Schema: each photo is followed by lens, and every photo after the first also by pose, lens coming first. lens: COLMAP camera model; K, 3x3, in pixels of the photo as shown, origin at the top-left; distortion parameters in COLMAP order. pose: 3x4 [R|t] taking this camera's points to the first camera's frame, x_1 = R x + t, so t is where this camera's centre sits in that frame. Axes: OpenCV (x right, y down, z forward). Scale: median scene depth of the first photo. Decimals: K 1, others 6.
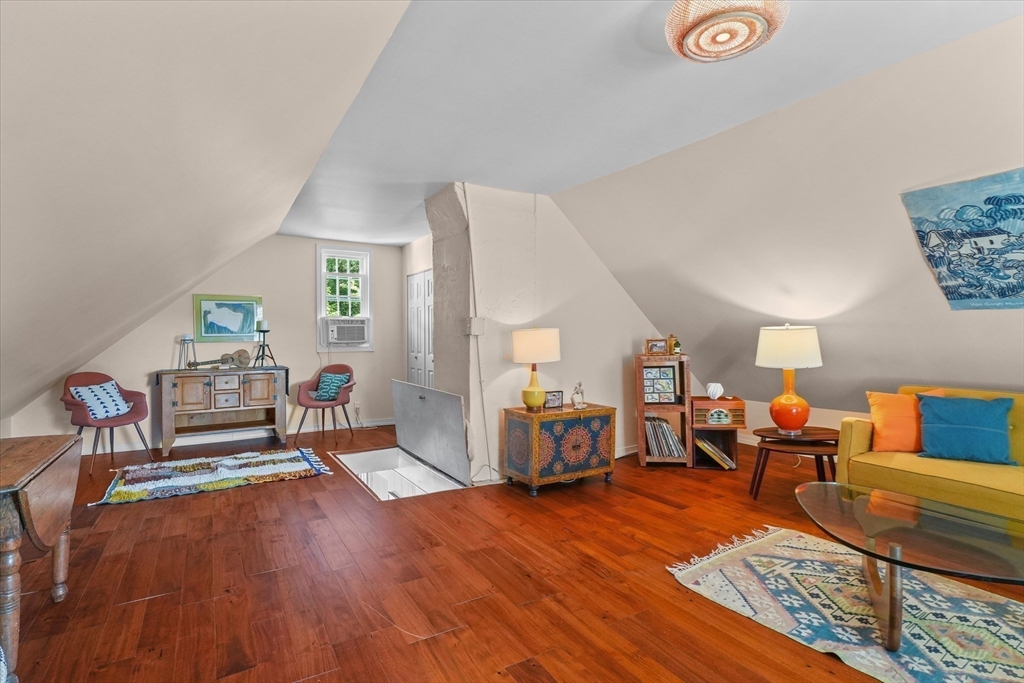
lens RADIAL K [[499.9, 0, 510.4], [0, 499.9, 341.1], [0, 0, 1]] dist [-0.002037, 0.000186]
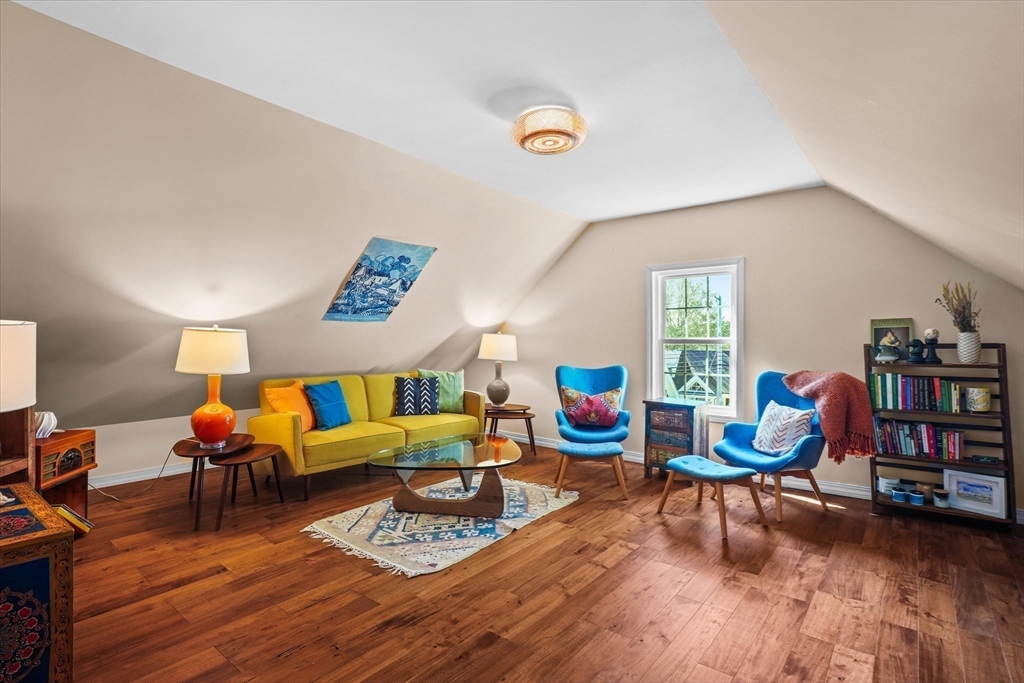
lens RADIAL K [[499.9, 0, 511.4], [0, 499.9, 340.8], [0, 0, 1]] dist [-0.002037, 0.000186]
pose [[-0.334832, -0.008336, 0.942241, -0.880803], [0.002471, 0.999950, 0.009725, -0.025778], [-0.942274, 0.005584, -0.334795, 1.473839]]
